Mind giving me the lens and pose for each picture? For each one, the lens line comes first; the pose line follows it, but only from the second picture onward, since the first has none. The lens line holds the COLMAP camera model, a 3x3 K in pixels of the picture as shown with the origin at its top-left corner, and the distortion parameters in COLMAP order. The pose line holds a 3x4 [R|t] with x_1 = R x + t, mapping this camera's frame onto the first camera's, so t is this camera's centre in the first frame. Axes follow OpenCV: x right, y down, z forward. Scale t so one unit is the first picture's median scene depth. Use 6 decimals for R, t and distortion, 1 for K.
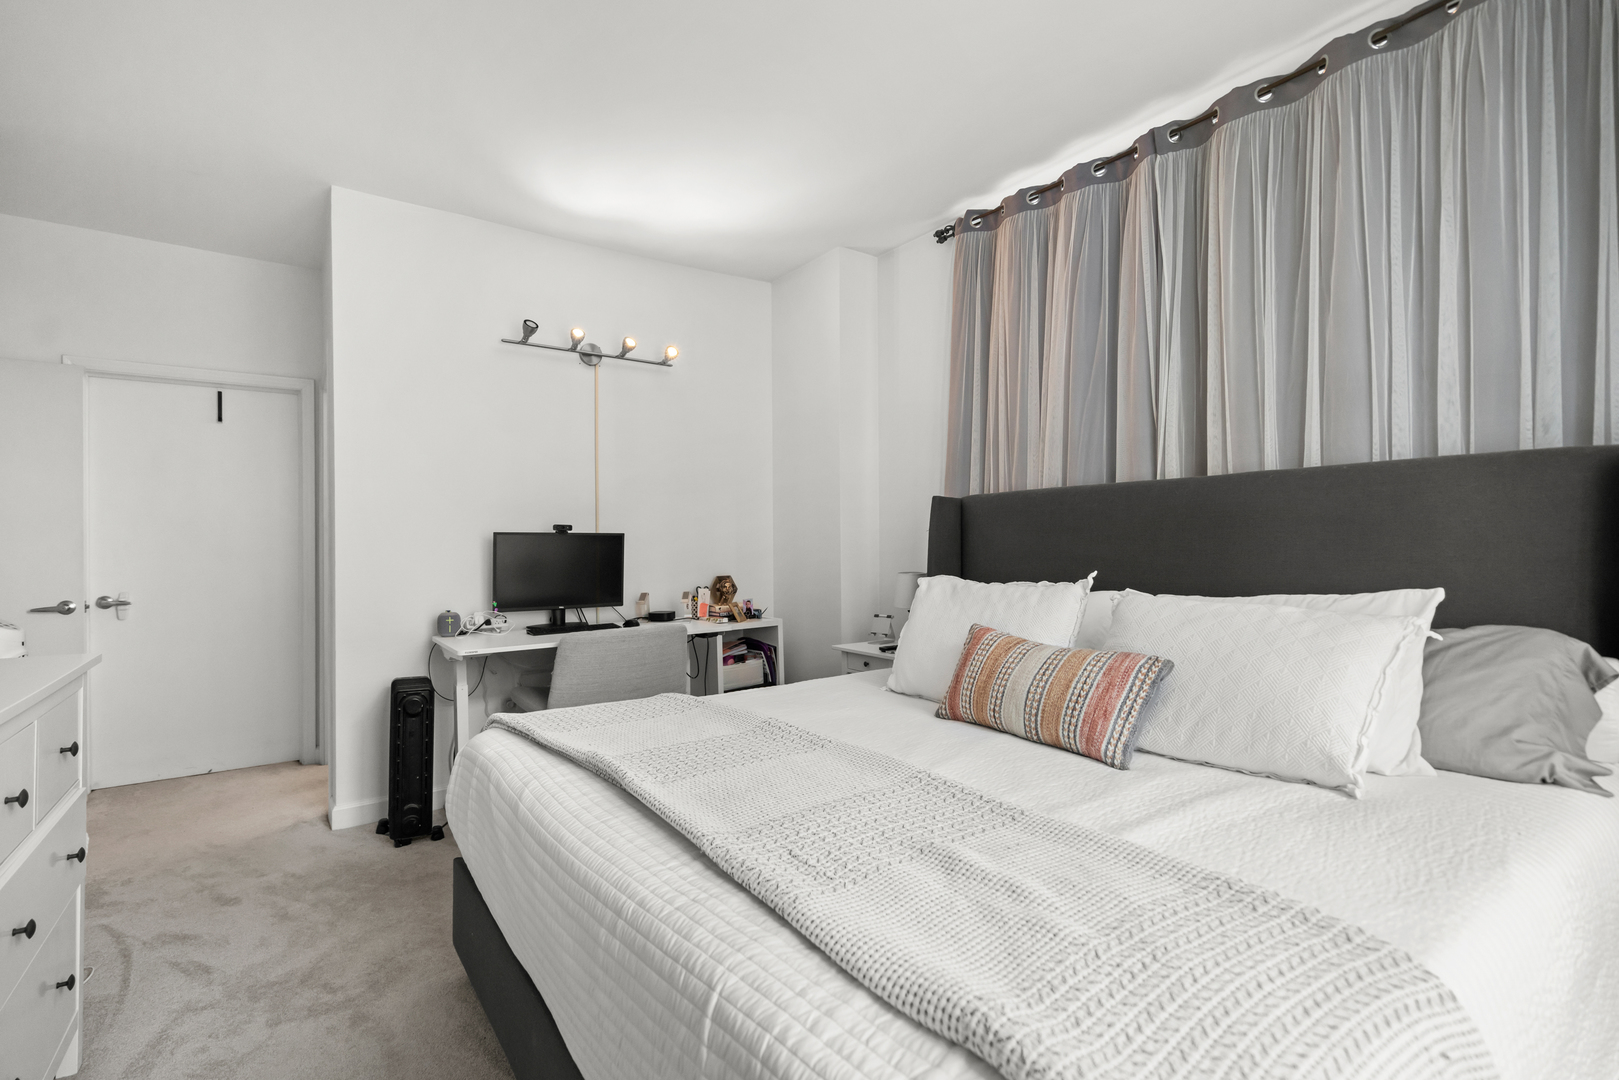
lens RADIAL K [[750.2, 0, 806.7], [0, 750.2, 507.6], [0, 0, 1]] dist [0.000453, 0.001371]
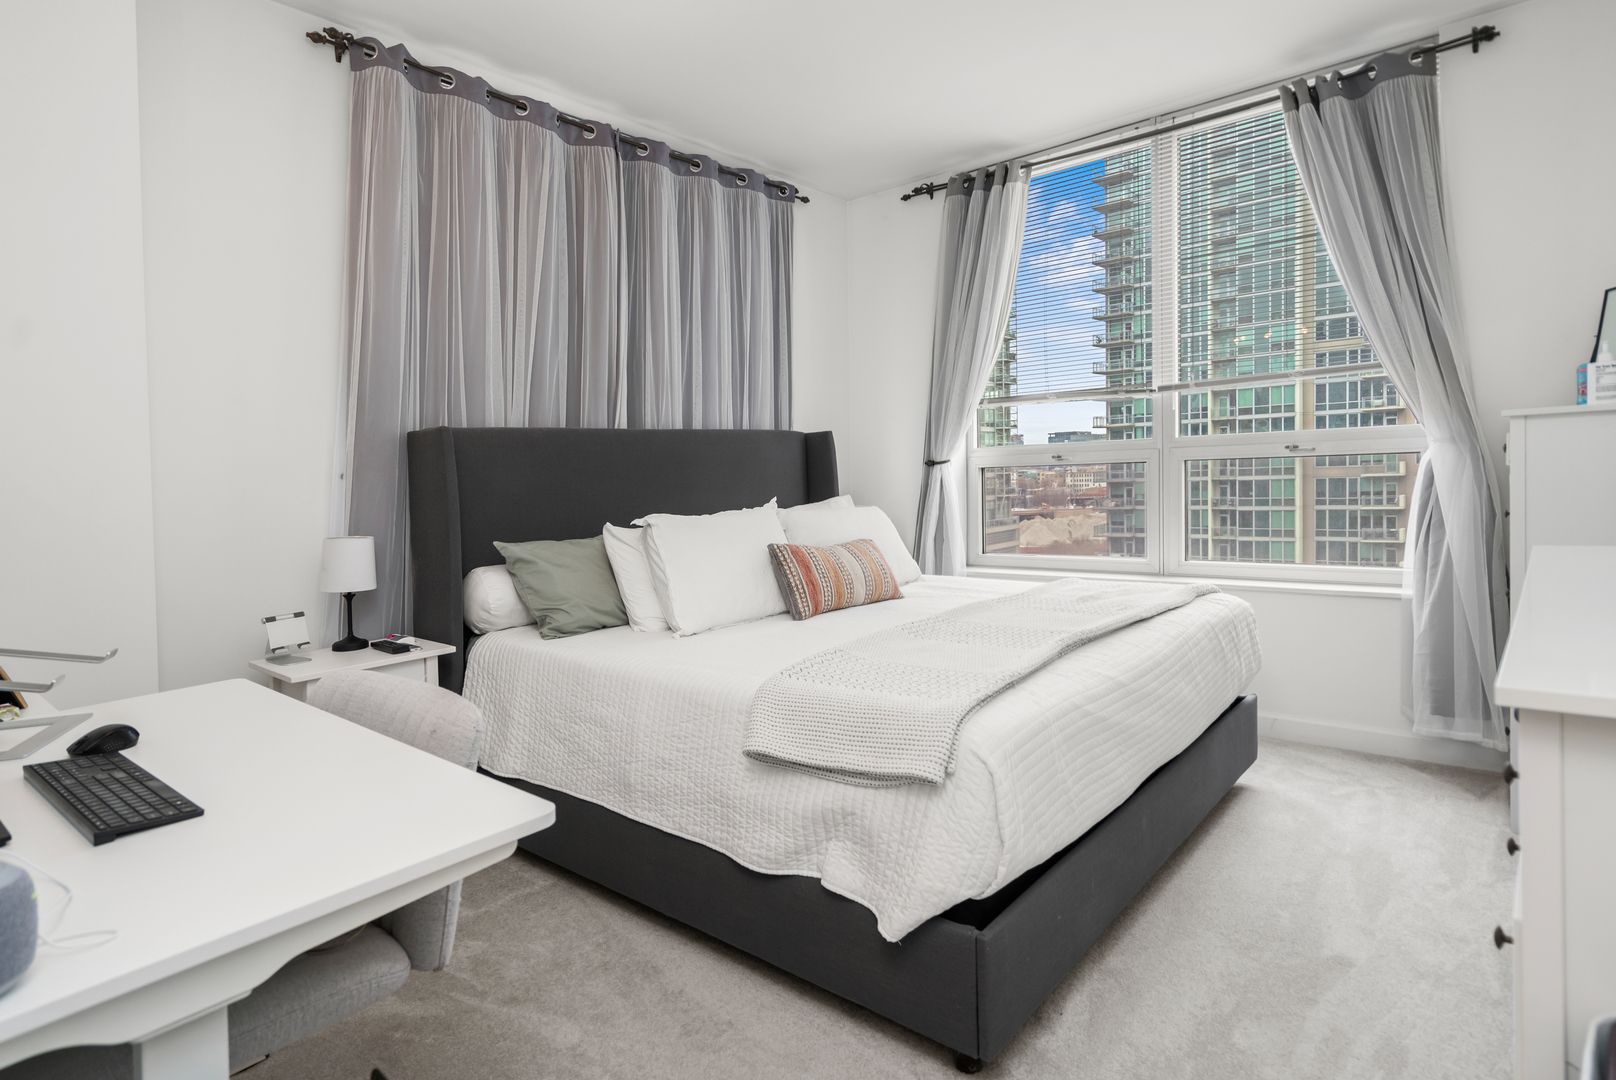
lens RADIAL K [[832.6, 0, 804.8], [0, 832.6, 492.9], [0, 0, 1]] dist [-0.000405, -0.000082]
pose [[-0.234254, -0.012883, 0.972090, -0.856463], [-0.009567, 0.999894, 0.010946, 0.045158], [-0.972128, -0.006736, -0.234353, 0.997609]]
